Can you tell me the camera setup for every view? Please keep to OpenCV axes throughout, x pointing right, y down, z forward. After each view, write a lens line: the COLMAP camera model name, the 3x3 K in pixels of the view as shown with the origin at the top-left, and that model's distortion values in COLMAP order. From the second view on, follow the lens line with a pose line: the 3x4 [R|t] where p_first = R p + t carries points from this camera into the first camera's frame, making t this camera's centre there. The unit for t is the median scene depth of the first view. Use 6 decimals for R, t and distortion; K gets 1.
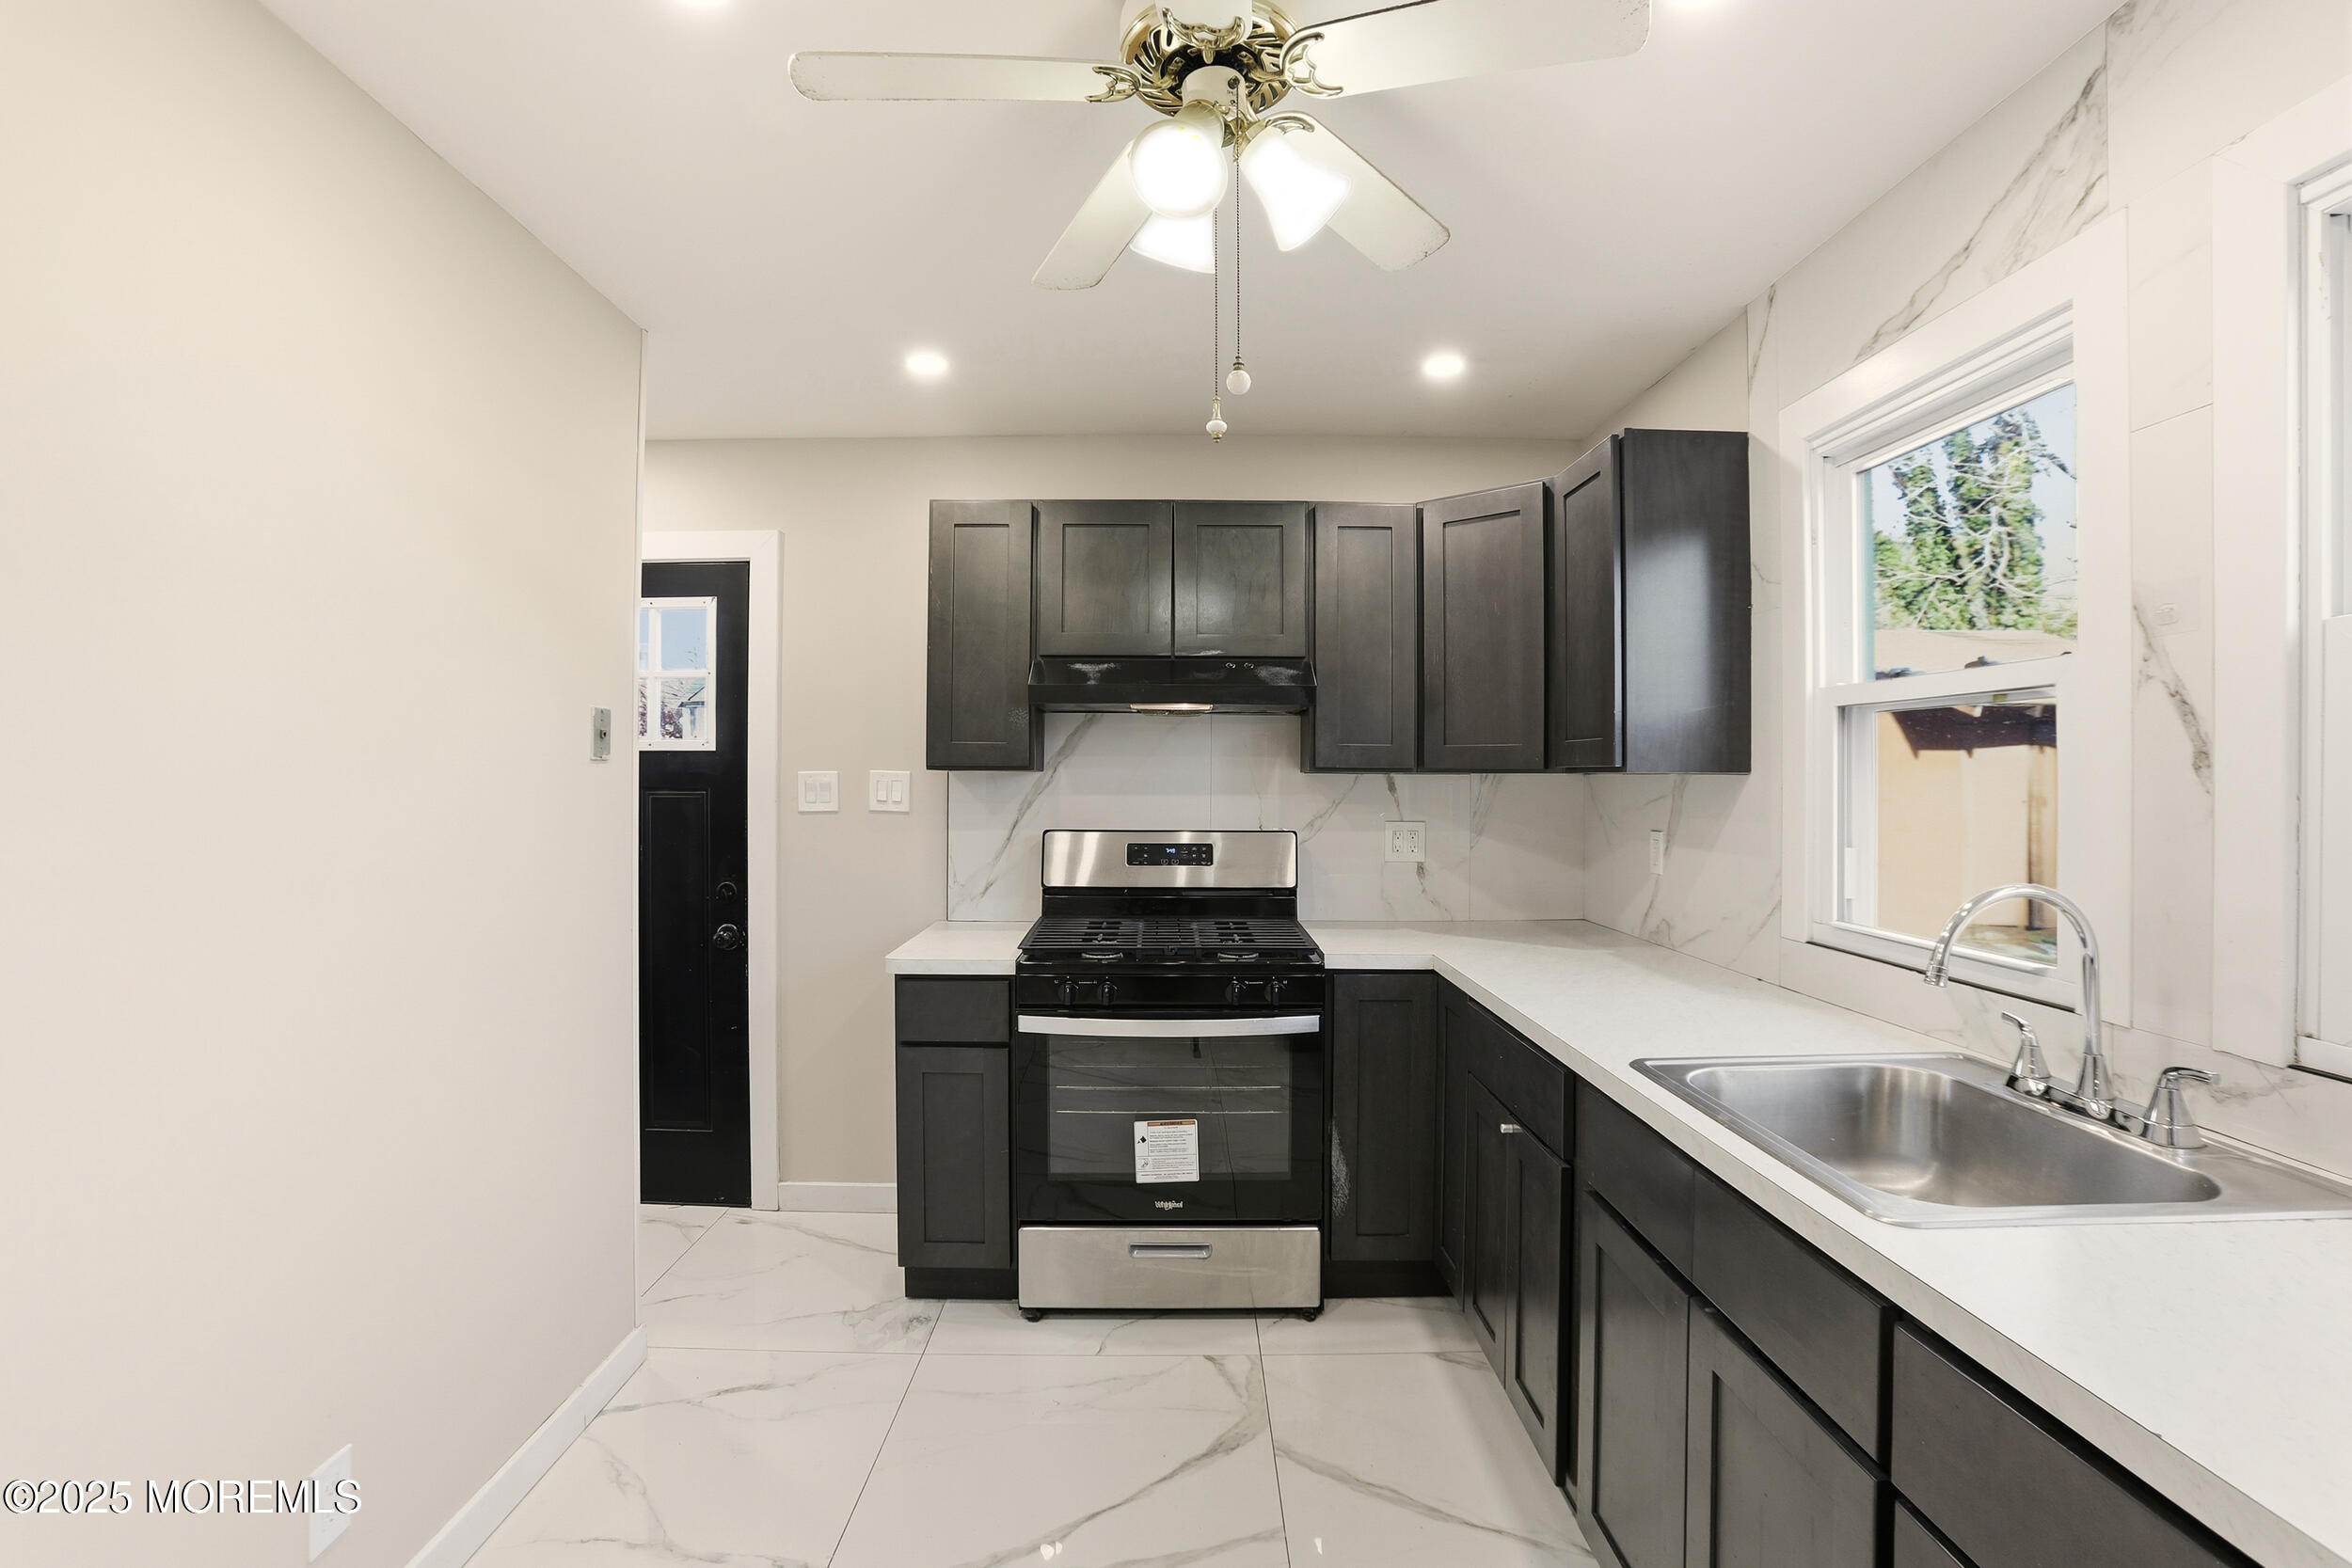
lens RADIAL K [[1079.3, 0, 1194.0], [0, 1079.3, 776.3], [0, 0, 1]] dist [-0.056286, 0.017492]
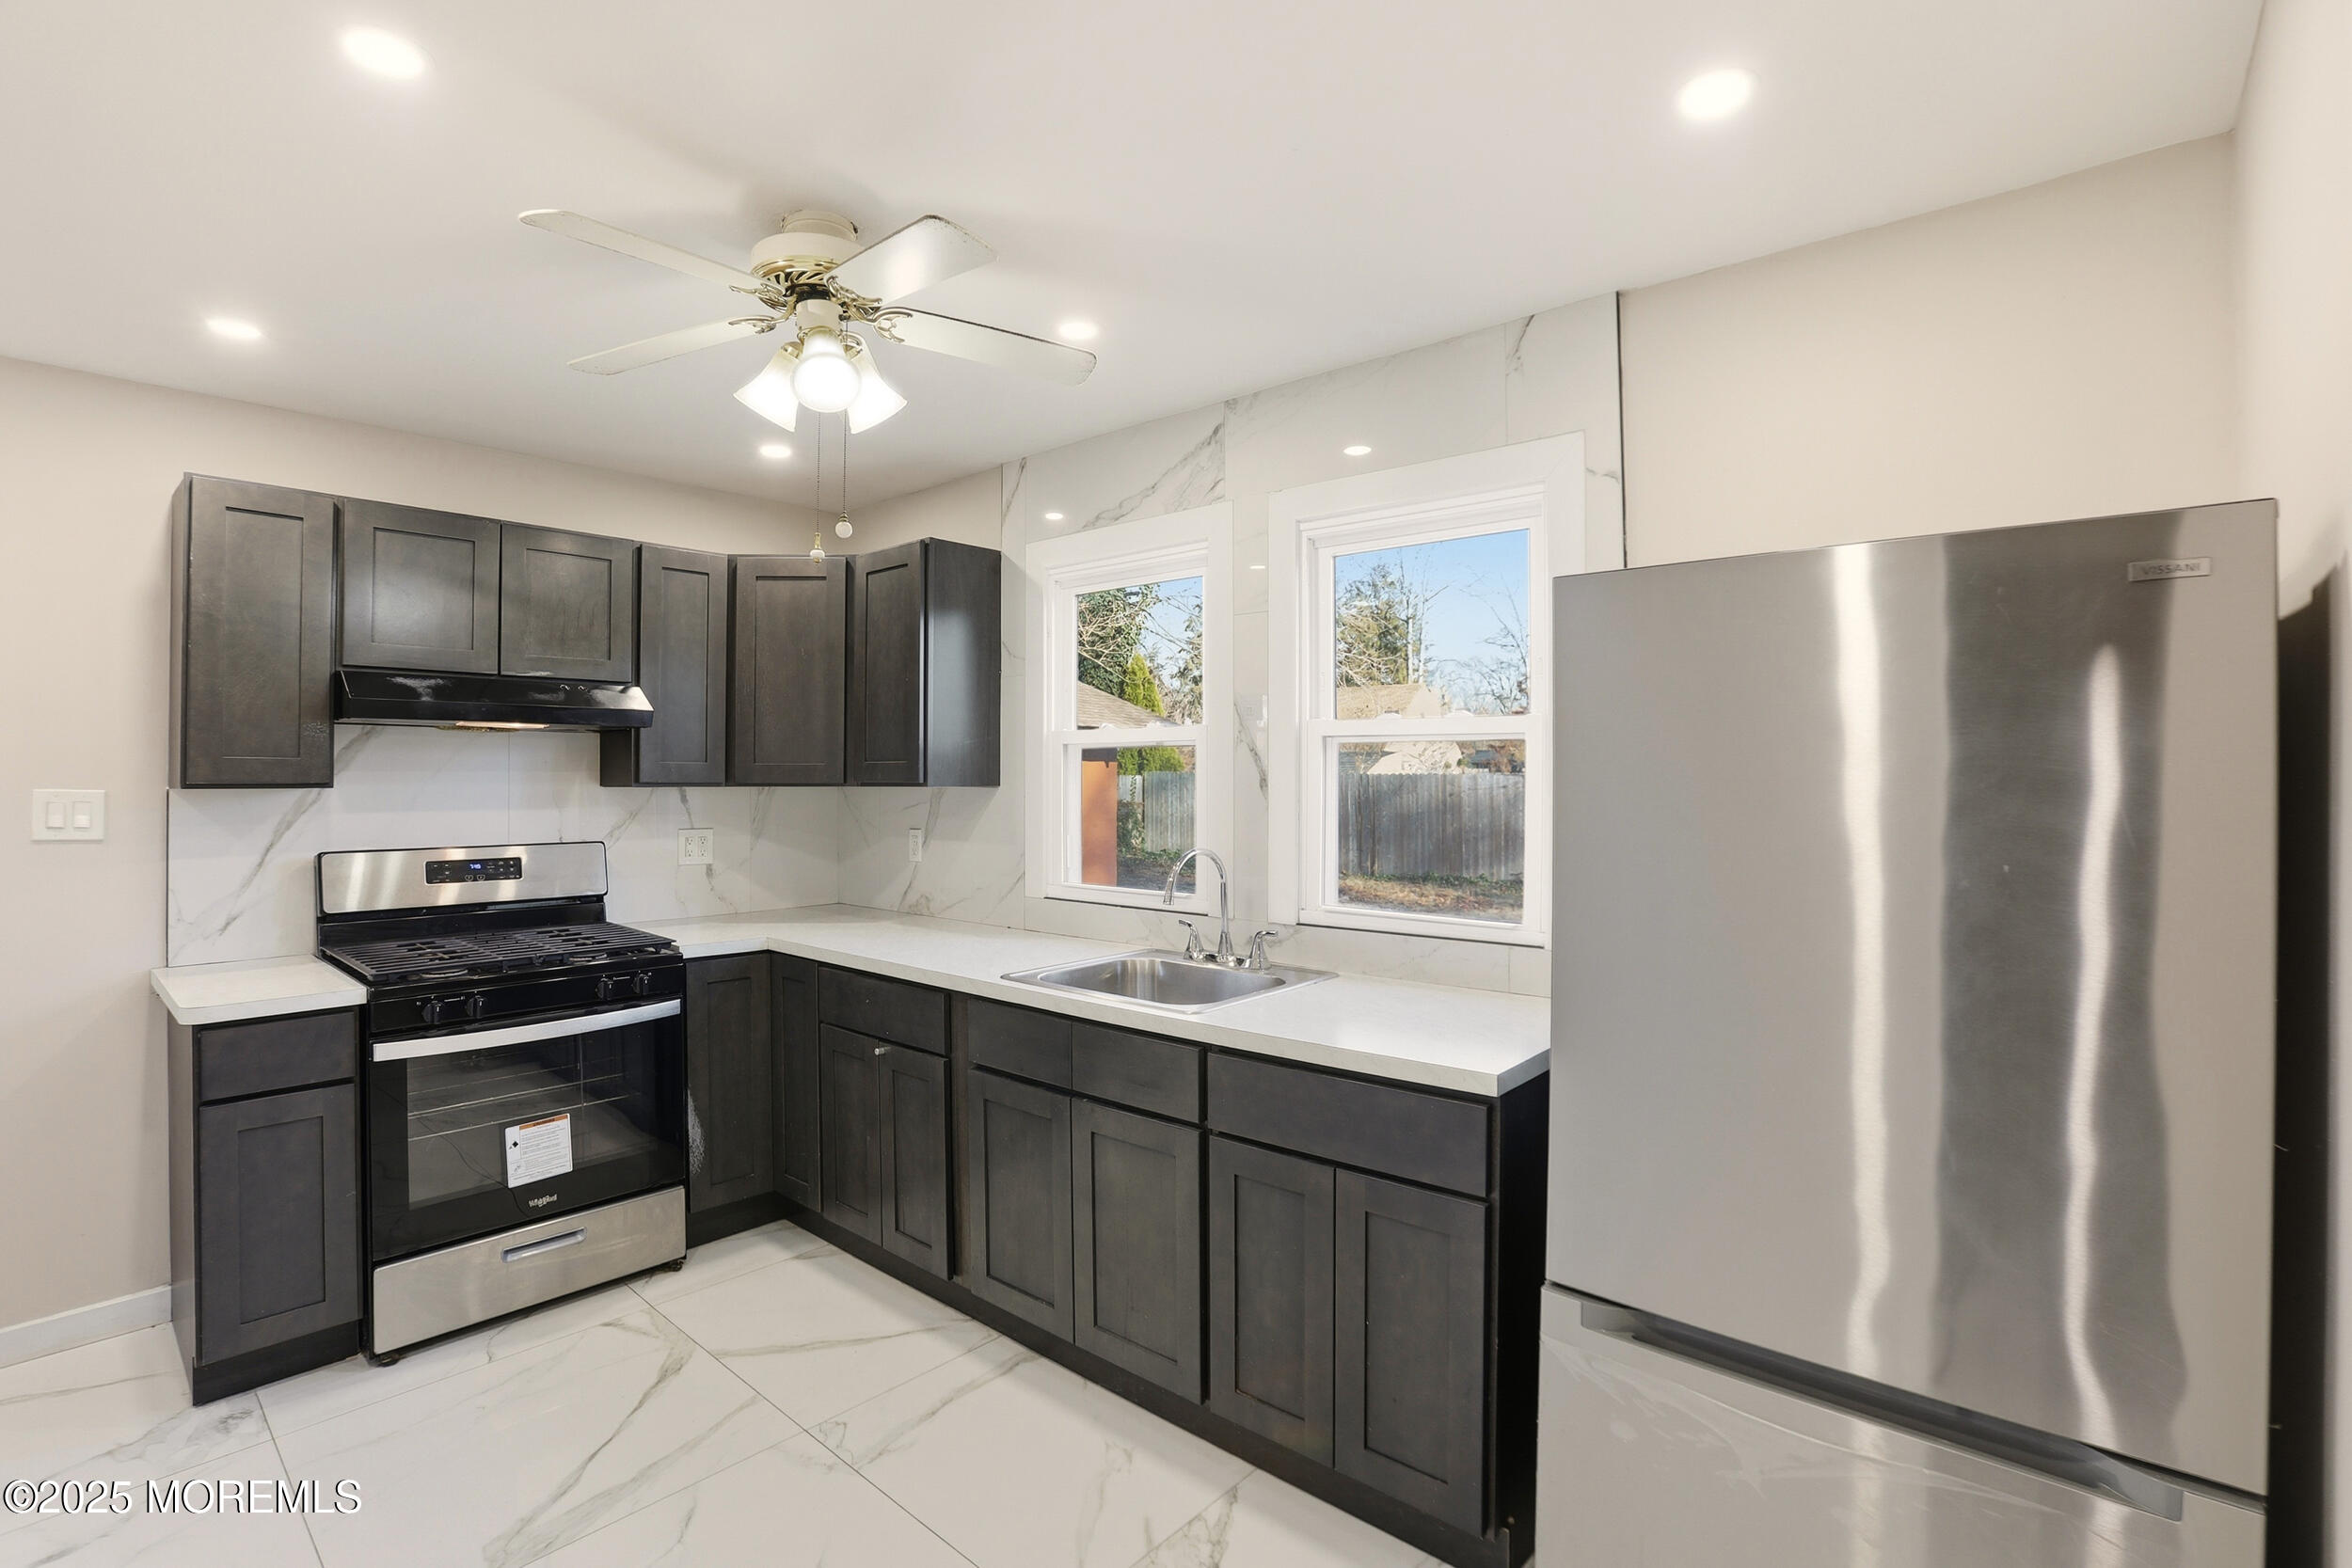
lens RADIAL K [[1079.3, 0, 1182.2], [0, 1079.3, 767.5], [0, 0, 1]] dist [-0.056286, 0.017492]
pose [[0.671993, 0.003097, 0.740551, -0.368154], [0.003307, 0.999969, -0.007183, -0.015996], [-0.740550, 0.007276, 0.671962, -0.161919]]
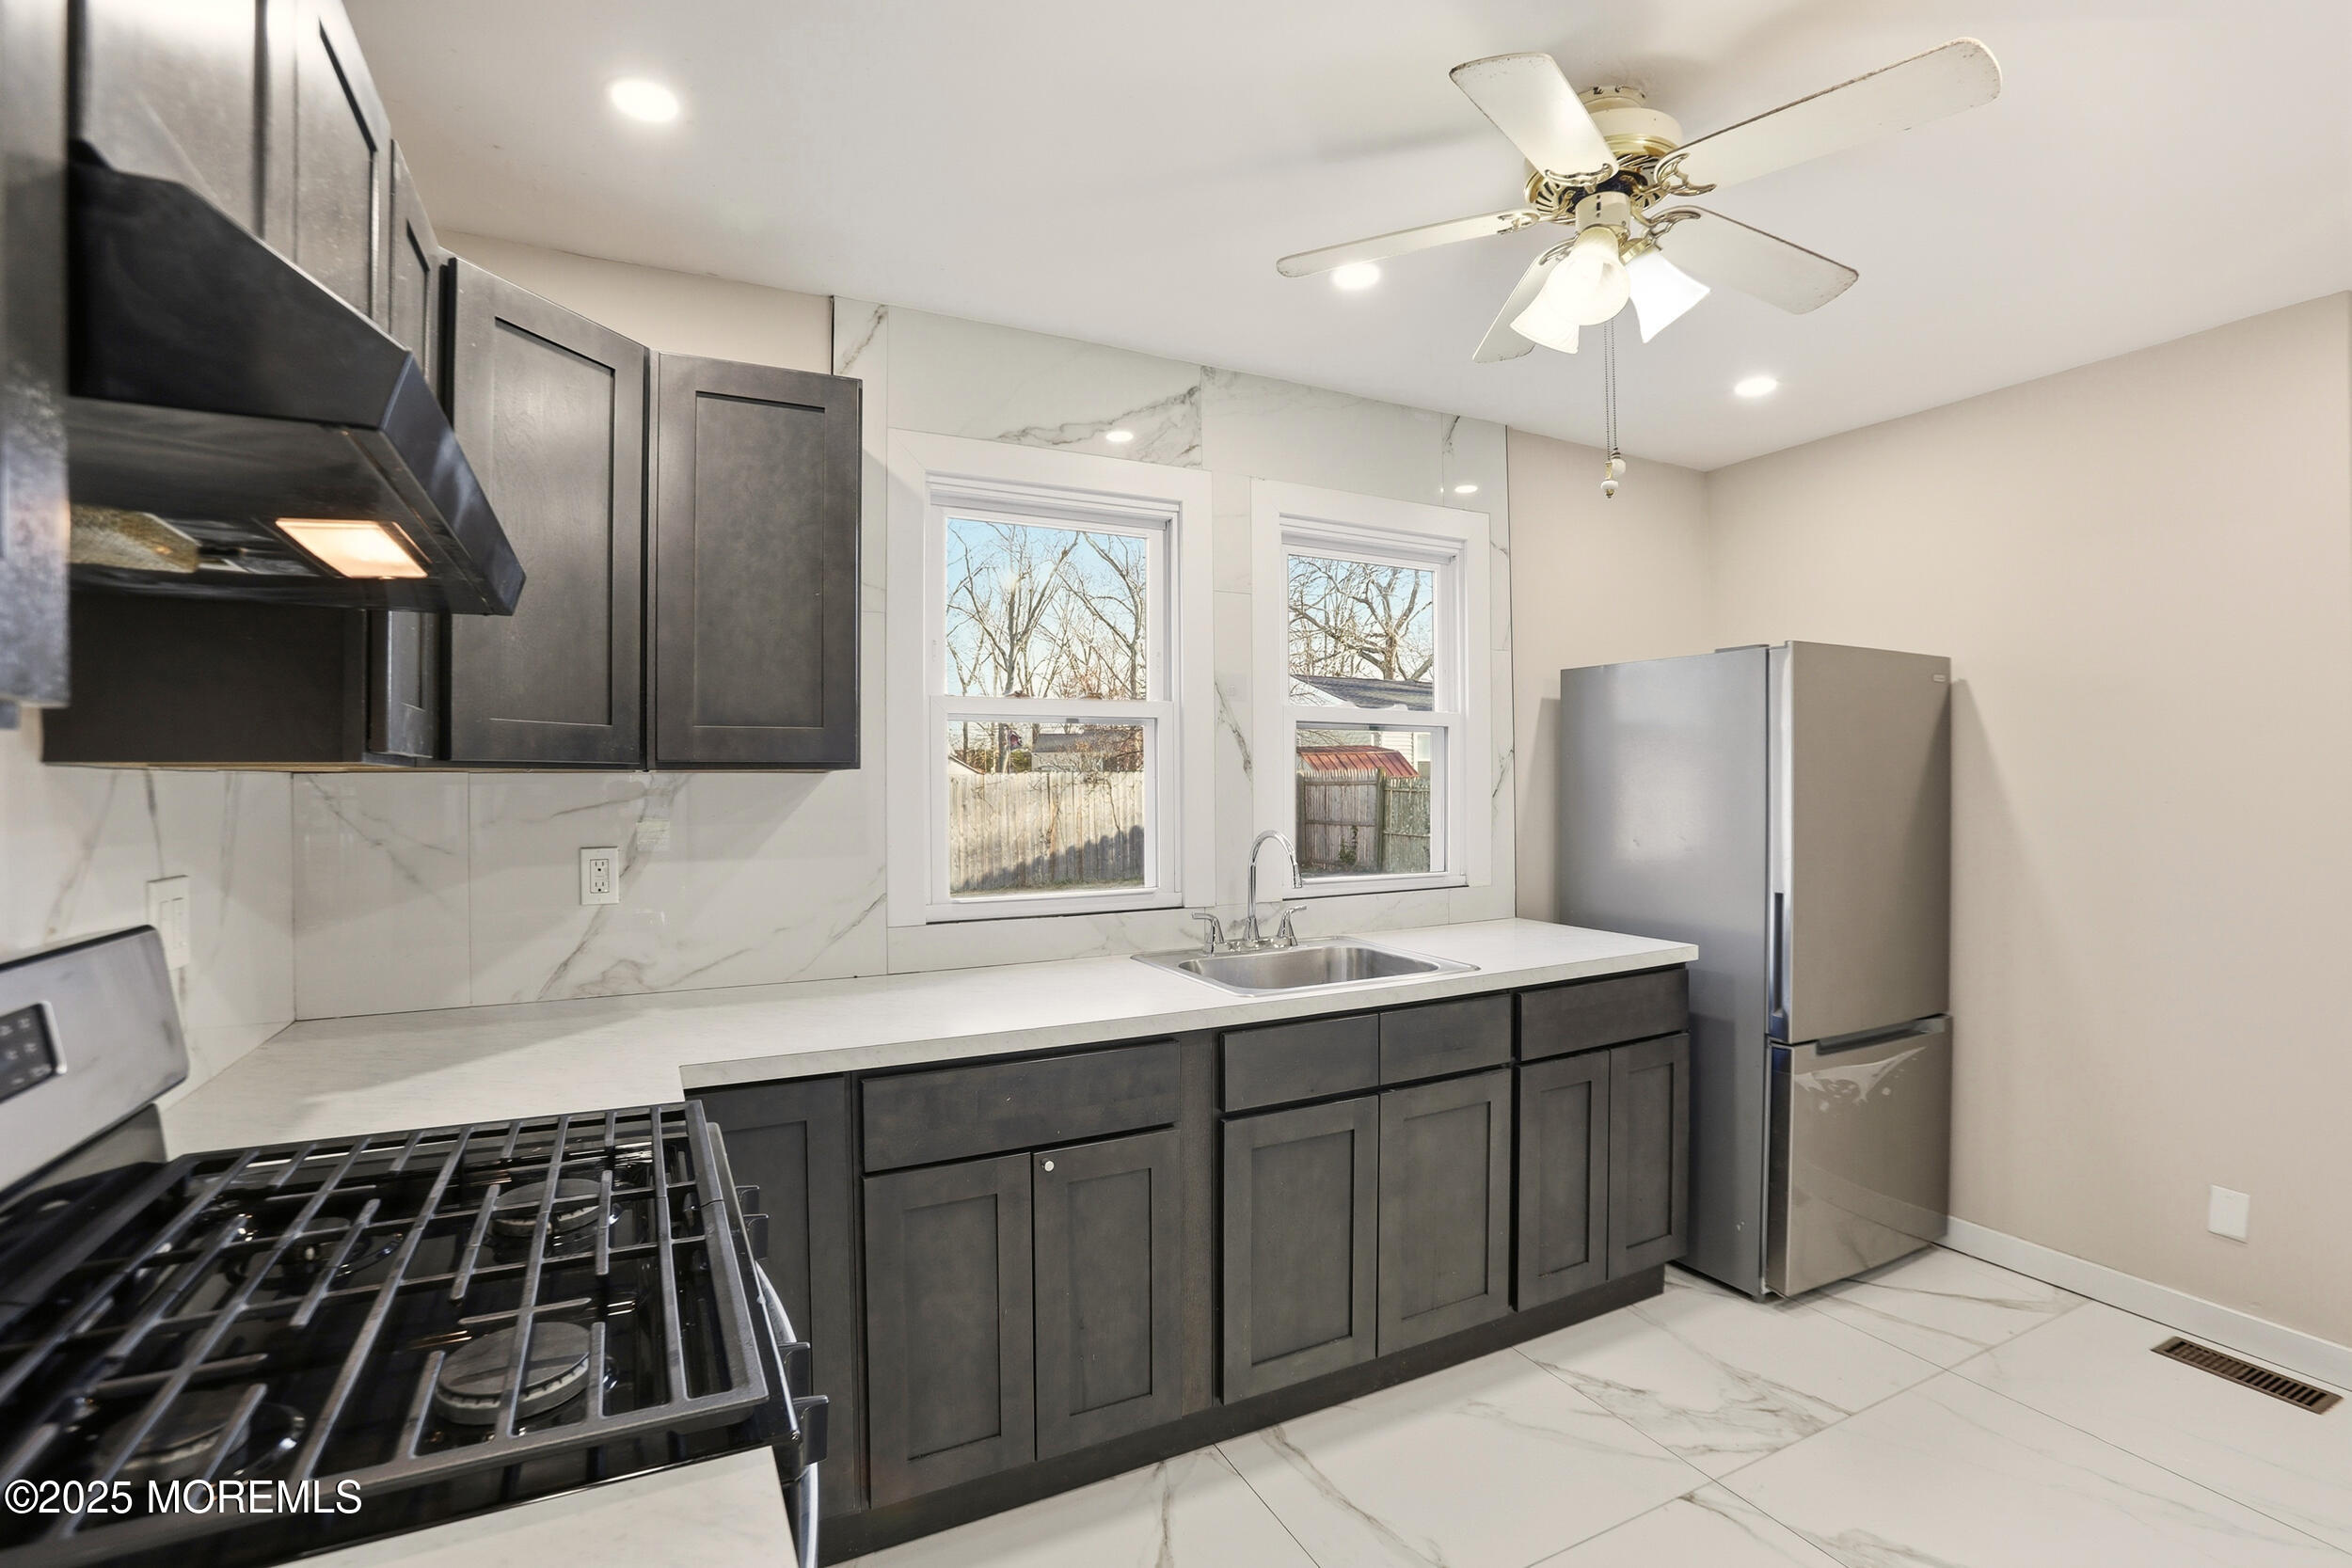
lens RADIAL K [[1079.3, 0, 1170.8], [0, 1079.3, 768.0], [0, 0, 1]] dist [-0.056286, 0.017492]
pose [[-0.430523, 0.011395, 0.902508, -0.456941], [0.006899, 0.999933, -0.009334, 0.005190], [-0.902553, 0.002208, -0.430573, 1.047396]]
